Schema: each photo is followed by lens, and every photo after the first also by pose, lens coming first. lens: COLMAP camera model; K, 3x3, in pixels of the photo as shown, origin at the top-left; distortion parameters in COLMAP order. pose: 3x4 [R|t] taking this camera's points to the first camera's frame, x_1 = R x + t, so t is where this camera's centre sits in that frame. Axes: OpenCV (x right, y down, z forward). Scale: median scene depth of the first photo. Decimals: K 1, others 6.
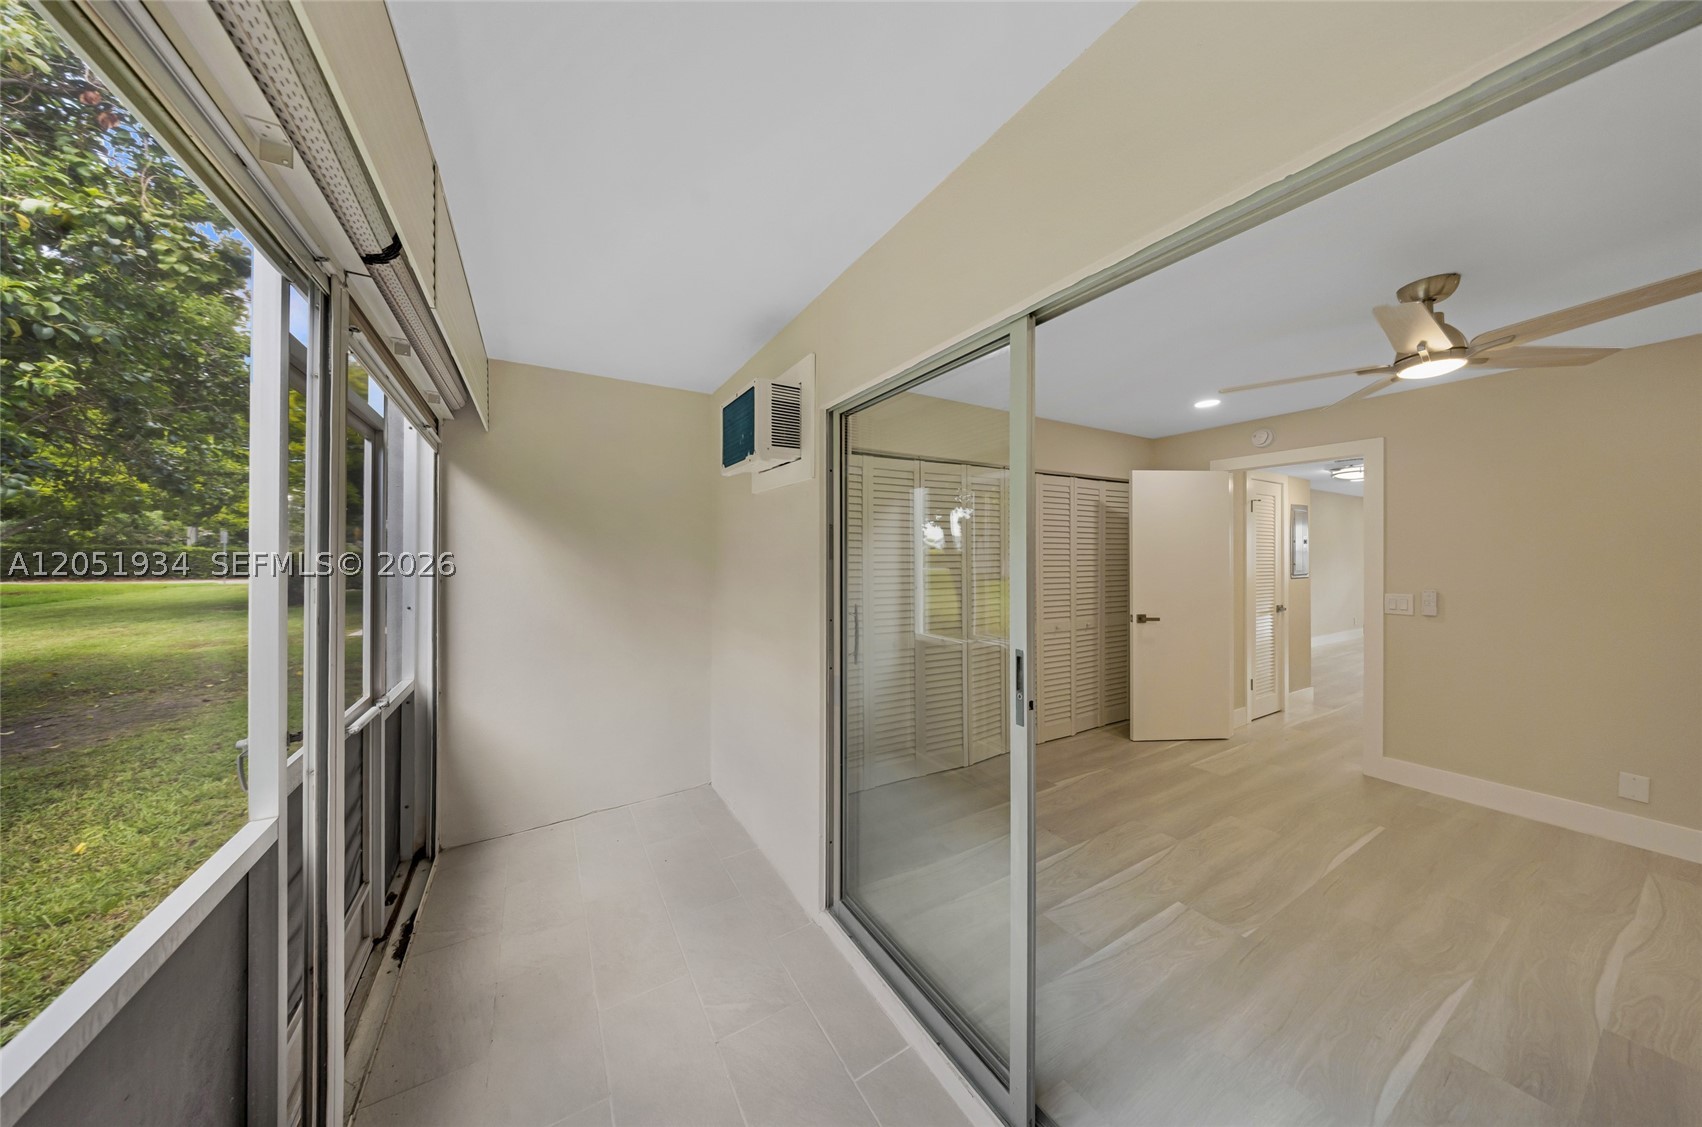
lens RADIAL K [[517.1, 0, 823.4], [0, 517.1, 555.7], [0, 0, 1]] dist [-0.001255, -0.000172]
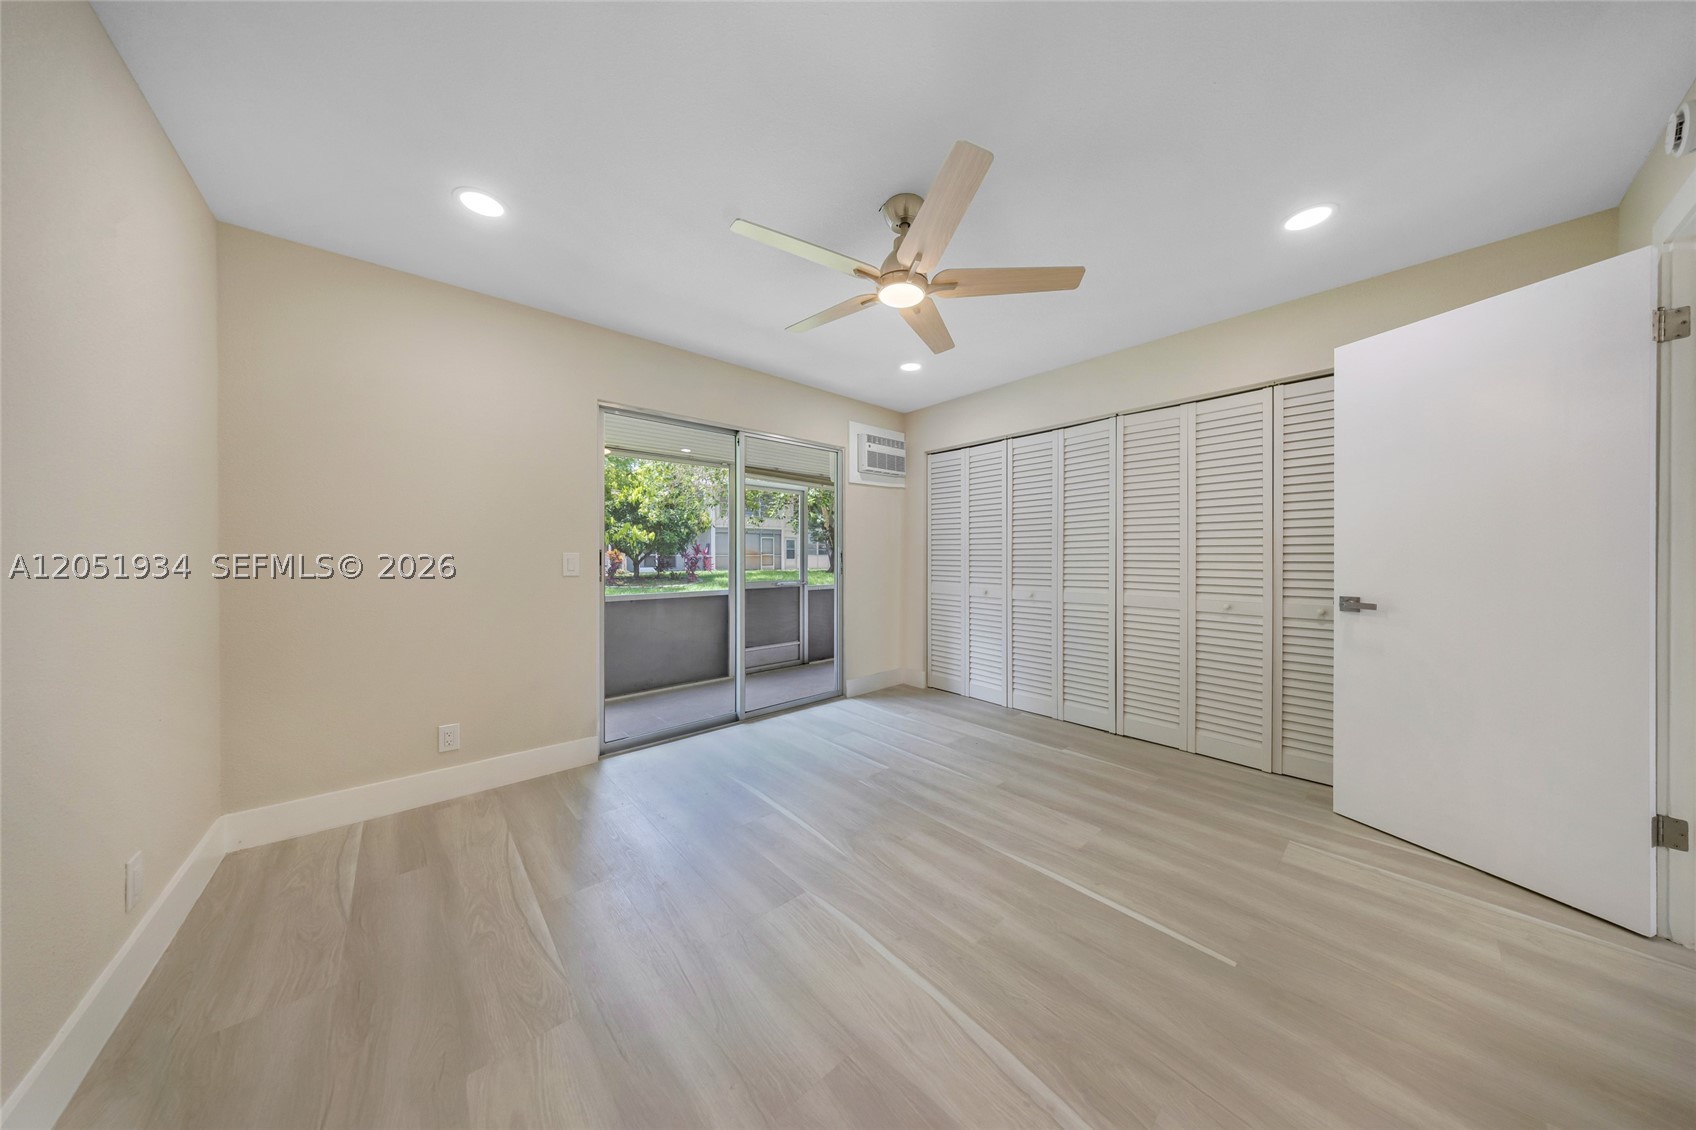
lens RADIAL K [[501.3, 0, 852.1], [0, 501.3, 558.1], [0, 0, 1]] dist [0.001494, -0.001141]
pose [[0.209722, 0.002277, -0.977758, 1.547249], [0.003168, 0.999990, 0.003008, 0.100623], [0.977756, -0.003728, 0.209713, 0.512279]]
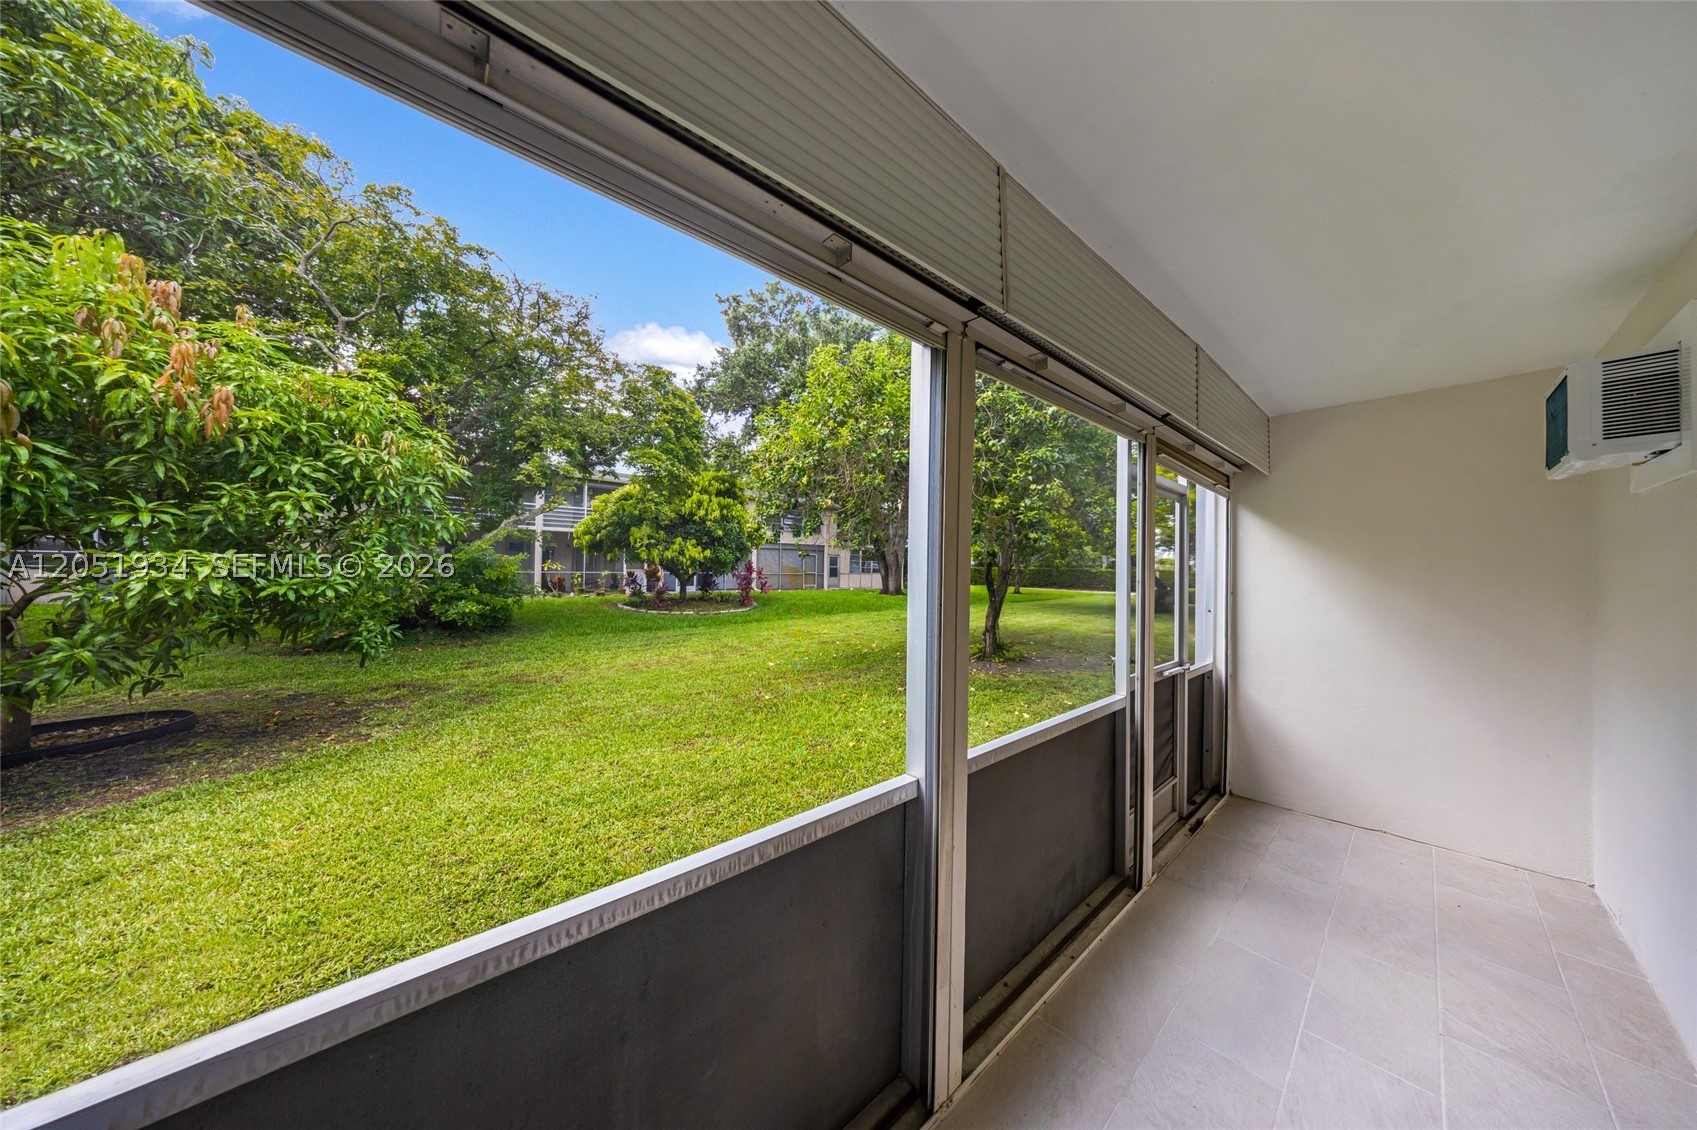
lens RADIAL K [[501.6, 0, 848.0], [0, 501.6, 562.6], [0, 0, 1]] dist [0.001494, -0.001141]
pose [[0.208672, -0.013530, -0.977892, 0.327270], [-0.013275, 0.999773, -0.016666, 0.005026], [0.977896, 0.016460, 0.208445, -0.248169]]
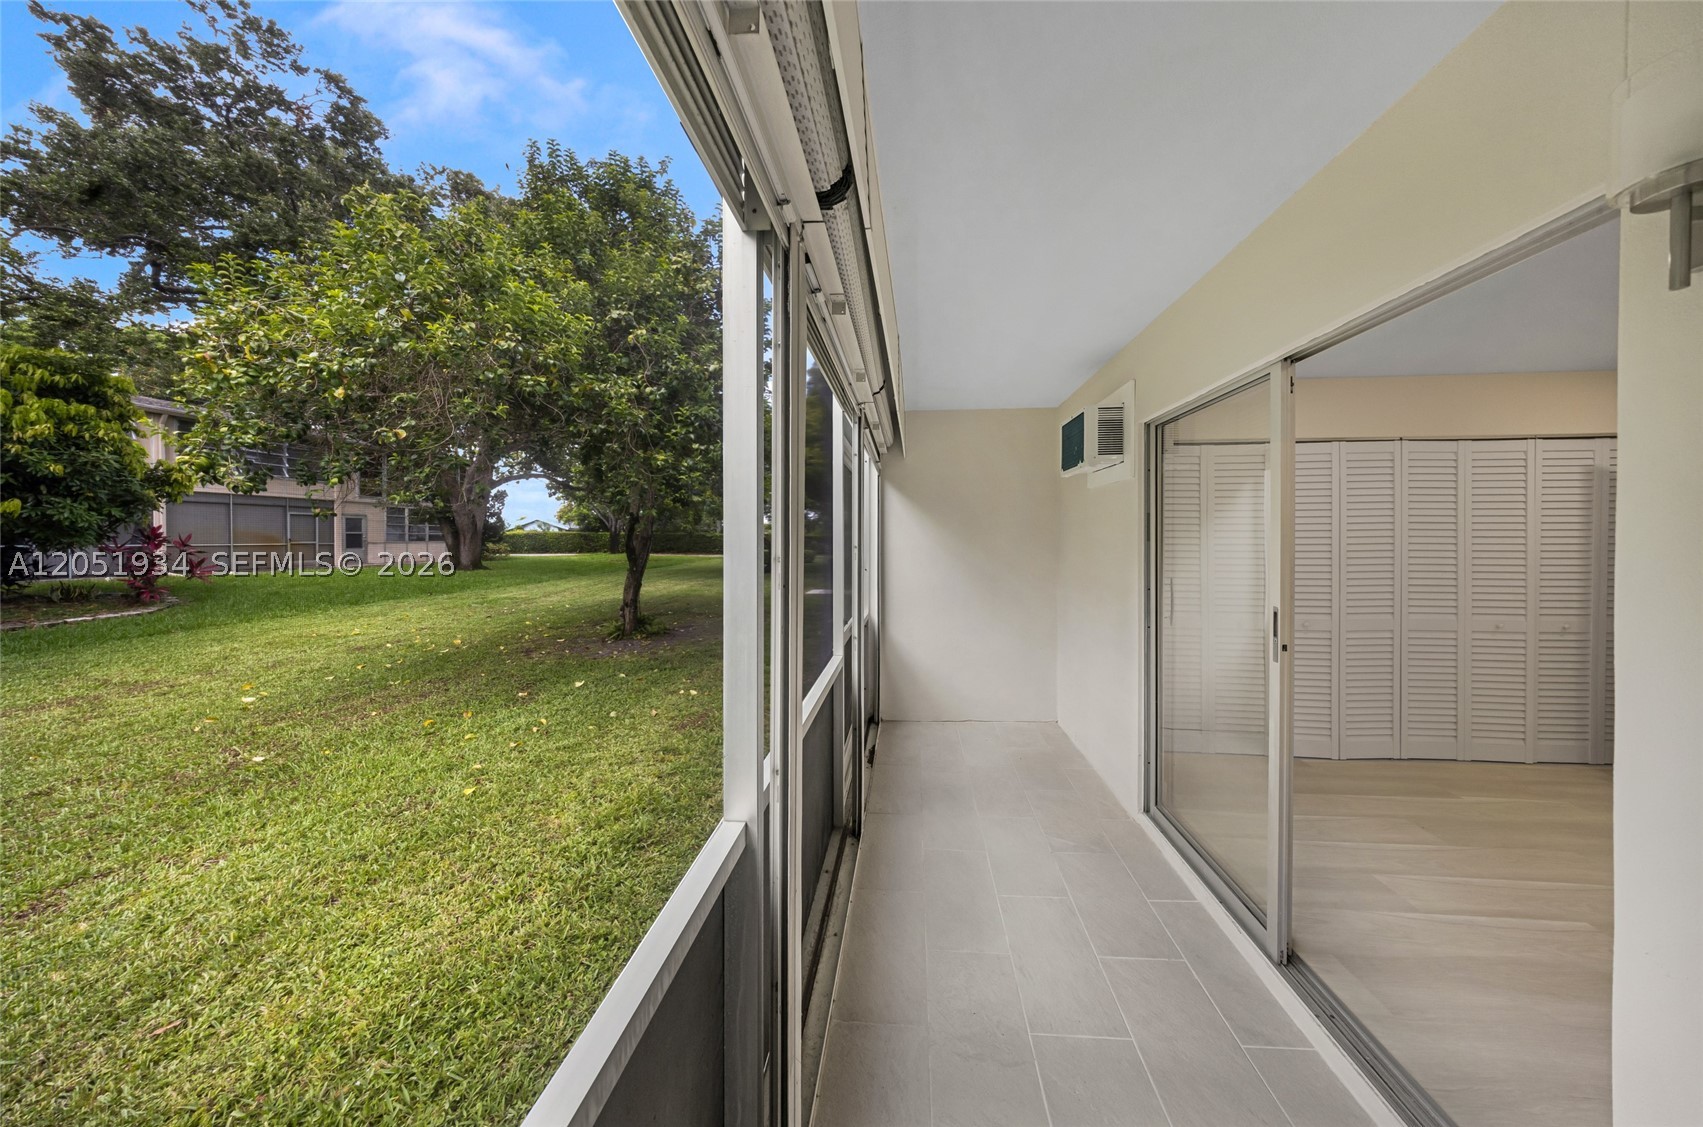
lens RADIAL K [[517.4, 0, 868.7], [0, 517.4, 540.4], [0, 0, 1]] dist [-0.001255, -0.000172]
pose [[0.830940, 0.002171, -0.556358, 0.119771], [-0.000624, 0.999995, 0.002969, 0.003051], [0.556362, -0.002119, 0.830938, -0.349137]]
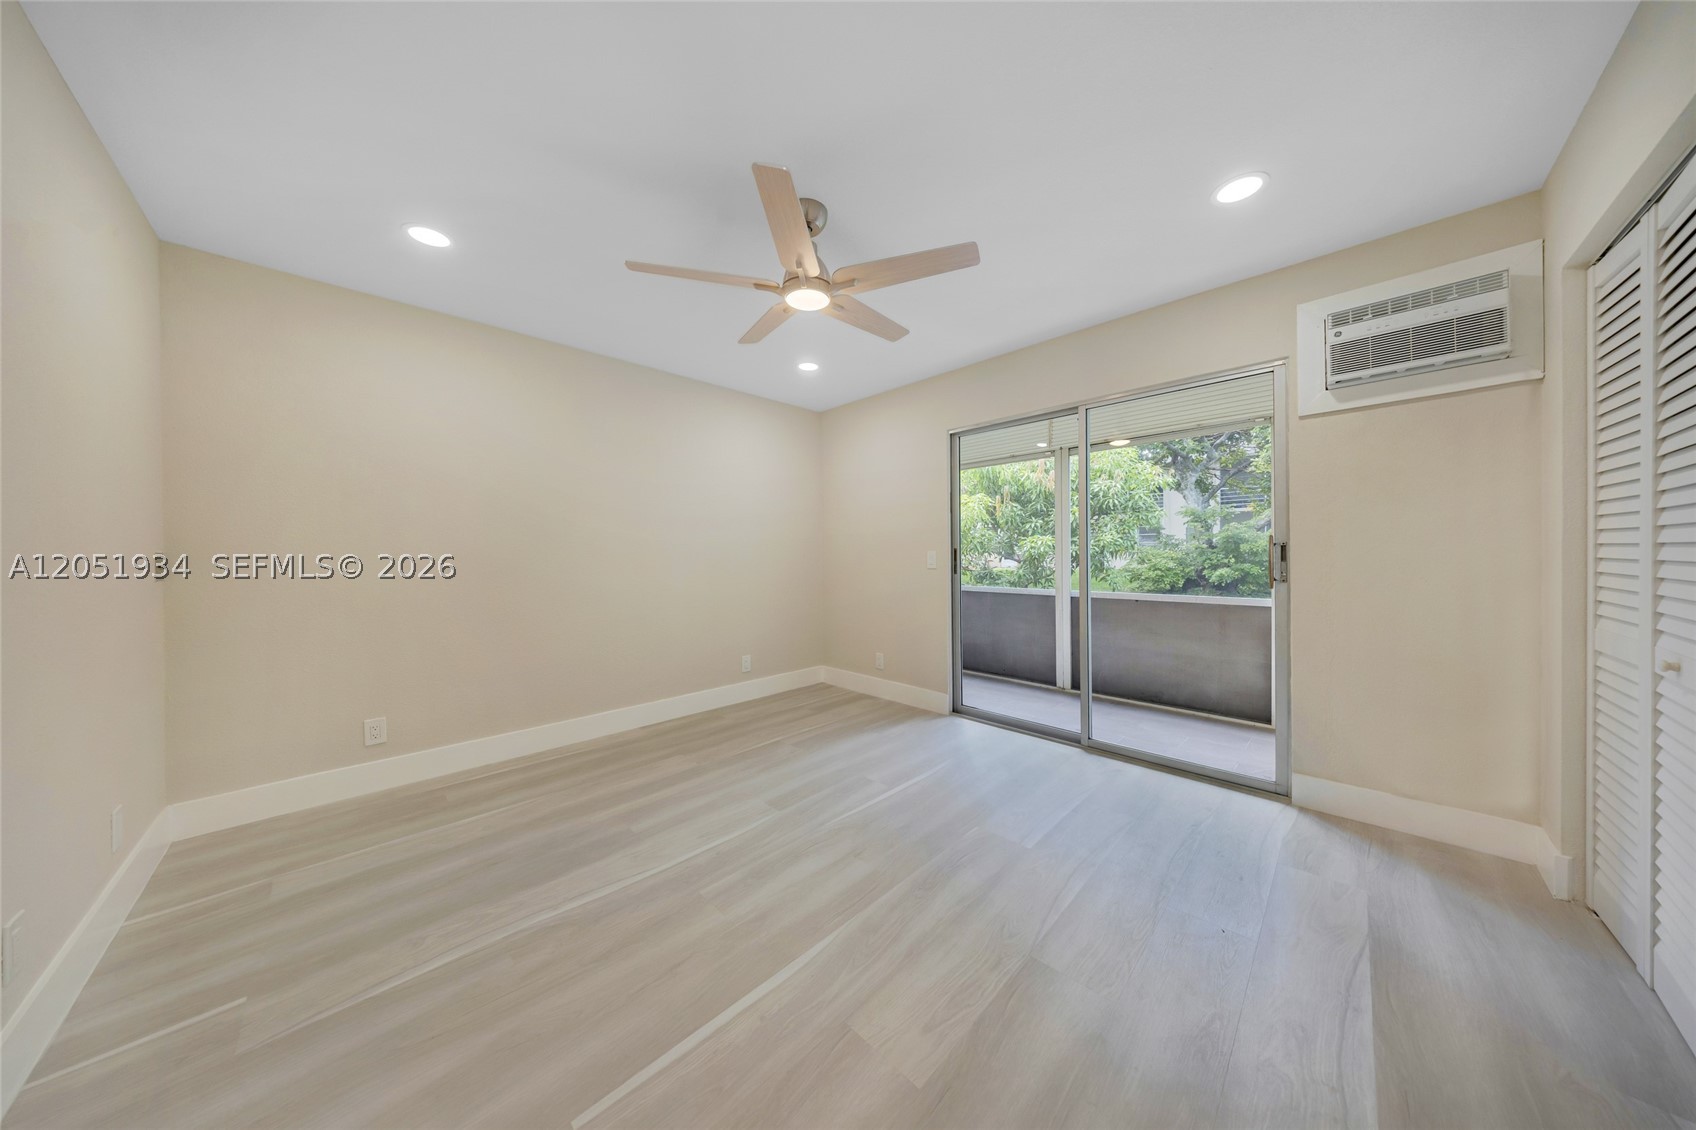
lens RADIAL K [[501.3, 0, 842.9], [0, 501.3, 556.8], [0, 0, 1]] dist [0.001494, -0.001141]
pose [[-0.964134, 0.007926, -0.265298, 1.009549], [0.008289, 0.999966, -0.000249, 0.104909], [0.265287, -0.002439, -0.964166, 1.447892]]
